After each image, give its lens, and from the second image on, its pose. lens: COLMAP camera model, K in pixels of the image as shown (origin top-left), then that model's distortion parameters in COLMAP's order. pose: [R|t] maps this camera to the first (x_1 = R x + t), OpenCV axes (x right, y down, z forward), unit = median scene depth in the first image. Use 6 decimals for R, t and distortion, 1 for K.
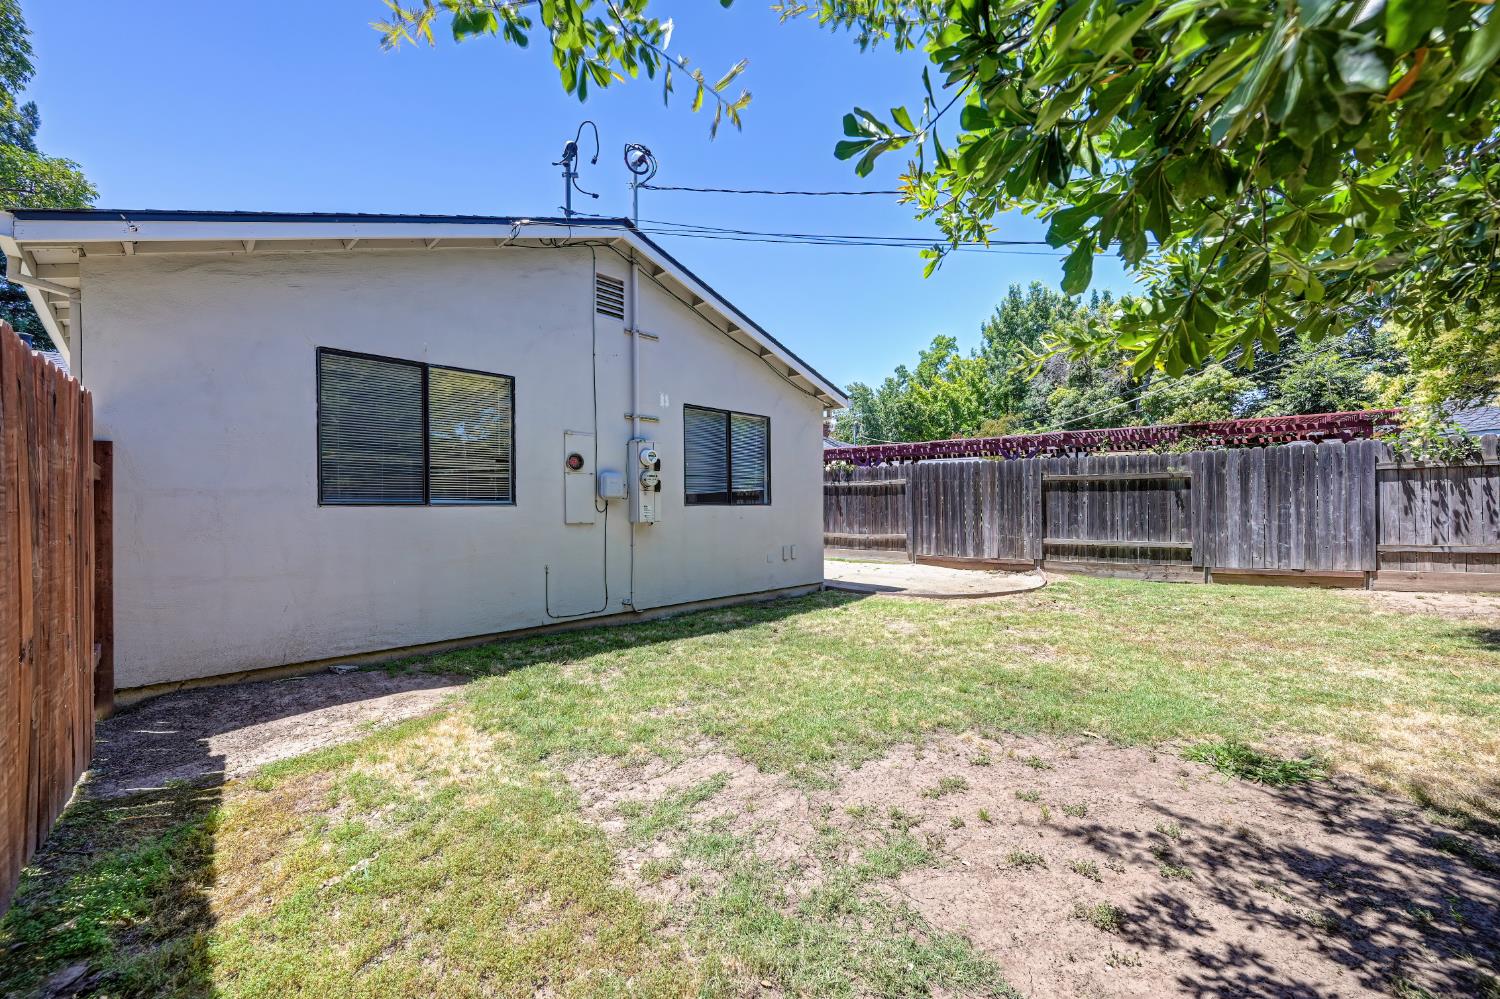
lens RADIAL K [[589.8, 0, 754.7], [0, 589.8, 507.6], [0, 0, 1]] dist [-0.000177, 0.000073]
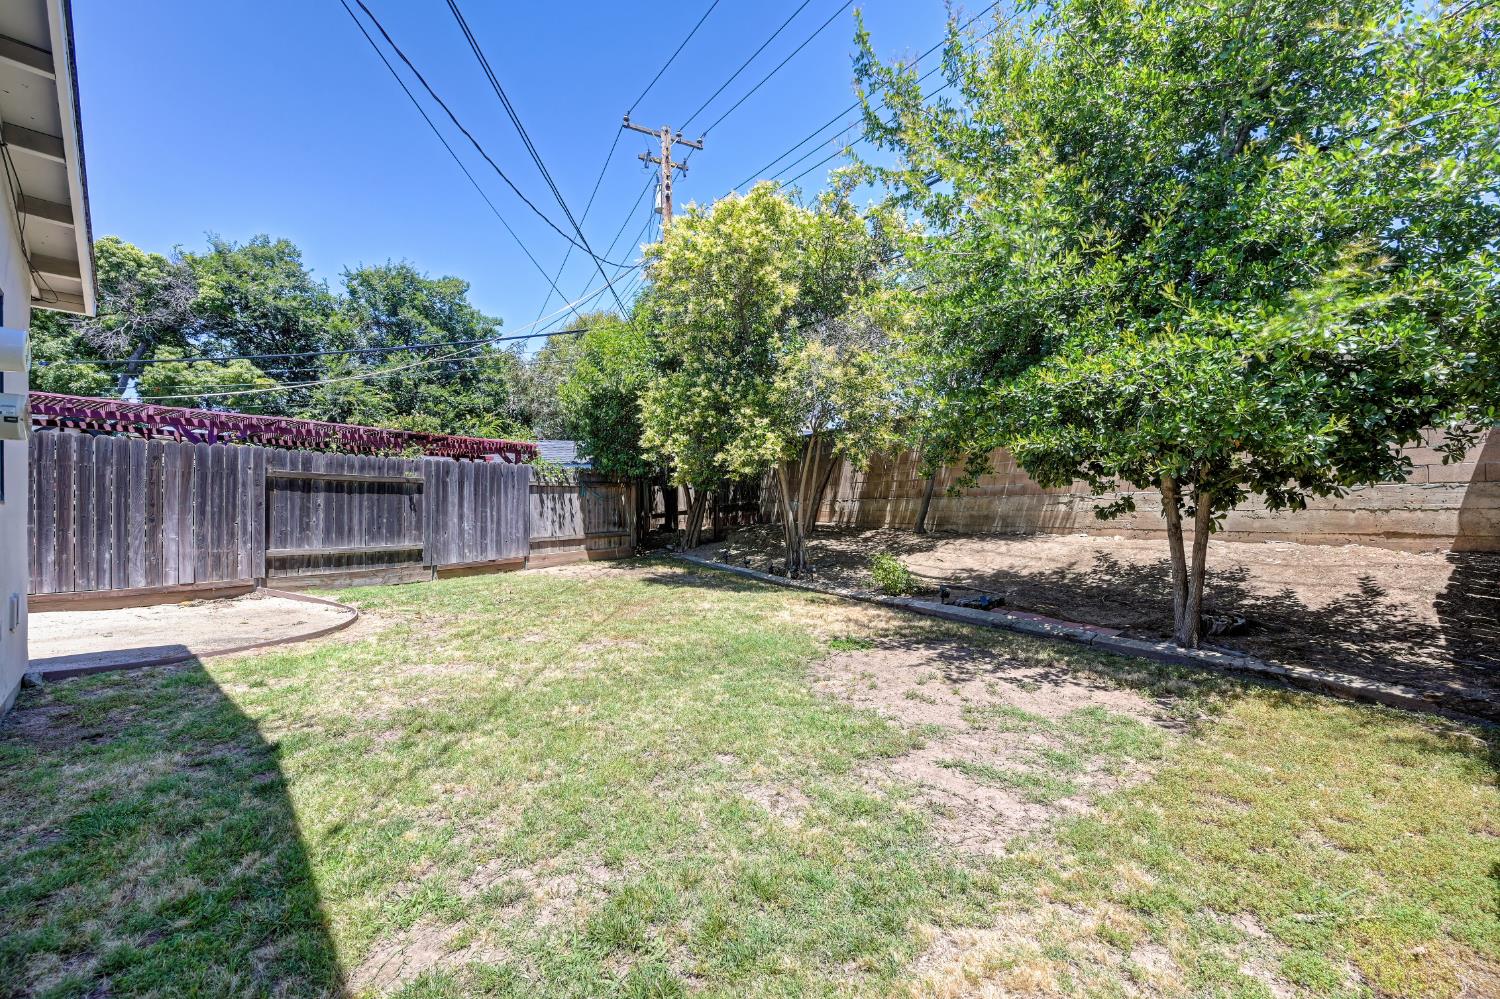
lens RADIAL K [[589.8, 0, 754.7], [0, 589.8, 507.6], [0, 0, 1]] dist [-0.000177, 0.000073]
pose [[0.000264, 0.007959, 0.999968, -0.335196], [-0.005966, 0.999951, -0.007957, -0.001718], [-0.999982, -0.005964, 0.000311, 0.392888]]
